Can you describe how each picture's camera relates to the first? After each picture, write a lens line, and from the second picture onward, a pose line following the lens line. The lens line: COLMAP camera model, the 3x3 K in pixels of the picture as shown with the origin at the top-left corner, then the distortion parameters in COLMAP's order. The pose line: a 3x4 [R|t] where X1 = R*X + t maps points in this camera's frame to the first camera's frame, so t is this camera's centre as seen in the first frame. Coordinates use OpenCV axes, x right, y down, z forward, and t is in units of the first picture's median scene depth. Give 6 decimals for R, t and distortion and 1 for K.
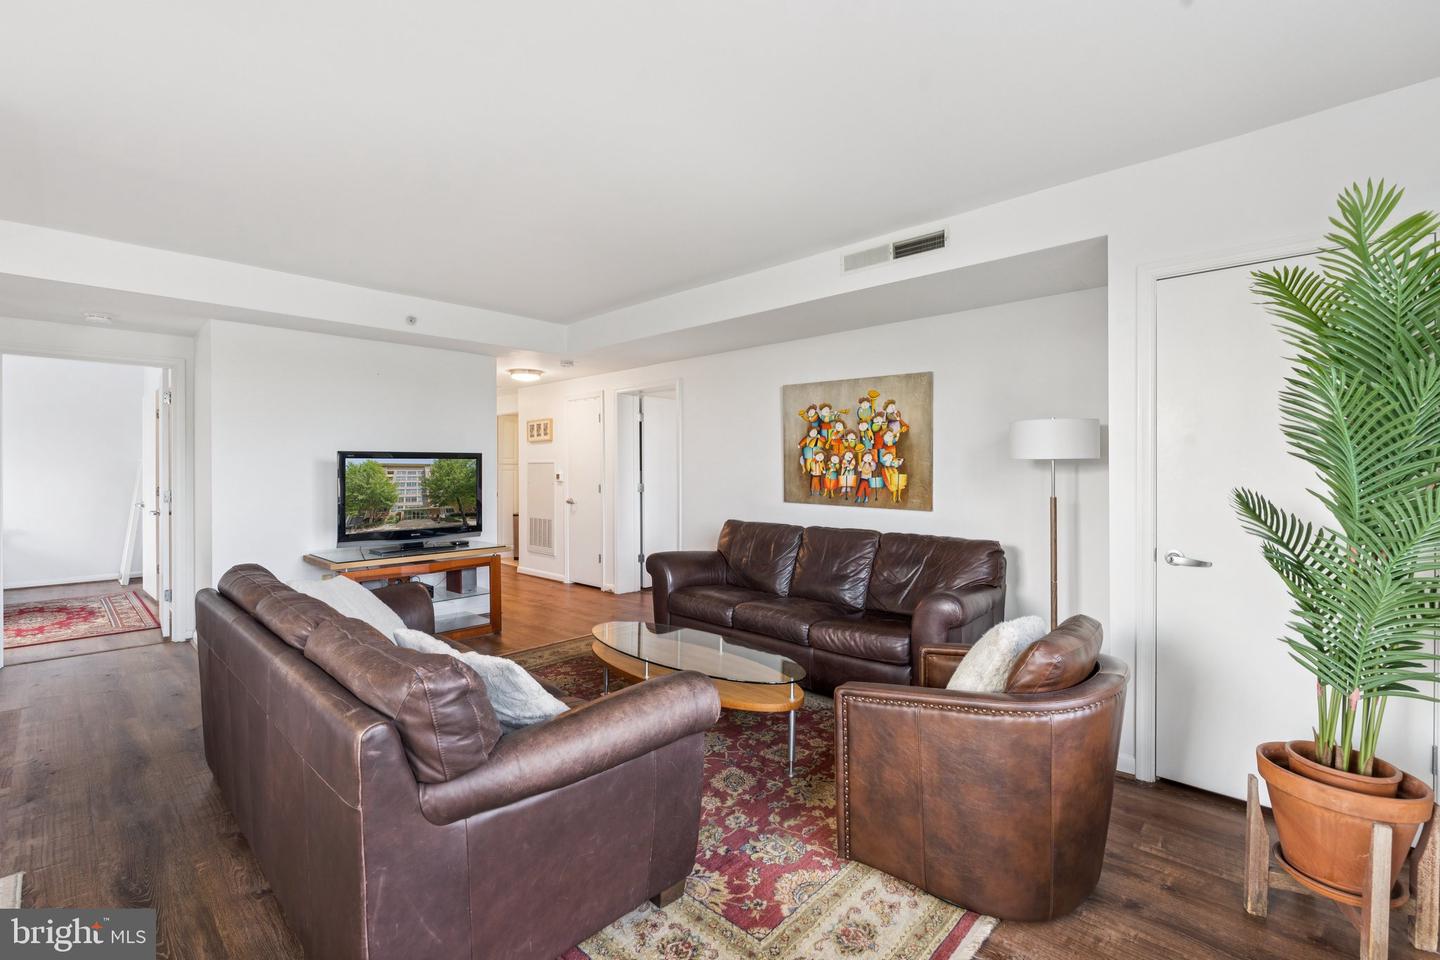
lens RADIAL K [[630.1, 0, 719.4], [0, 630.1, 469.2], [0, 0, 1]] dist [-0.003908, -0.000279]
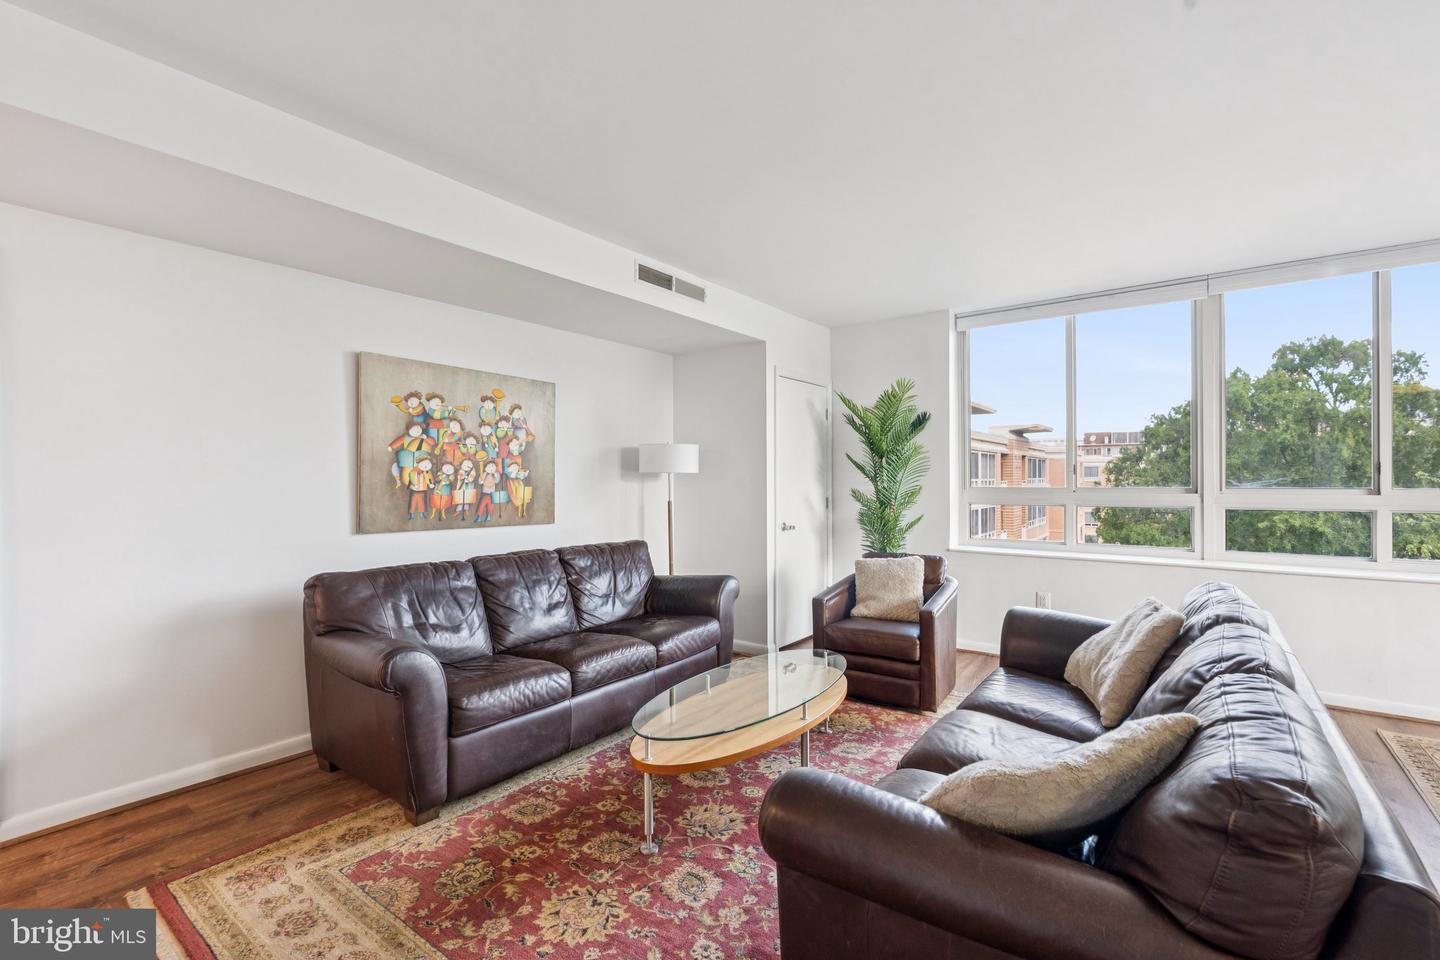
lens RADIAL K [[632.7, 0, 708.8], [0, 632.7, 479.2], [0, 0, 1]] dist [-0.004636, -0.000635]
pose [[-0.104194, 0.002471, 0.994554, -0.654268], [0.008494, 0.999963, -0.001595, 0.000515], [-0.994521, 0.008281, -0.104211, 0.824255]]
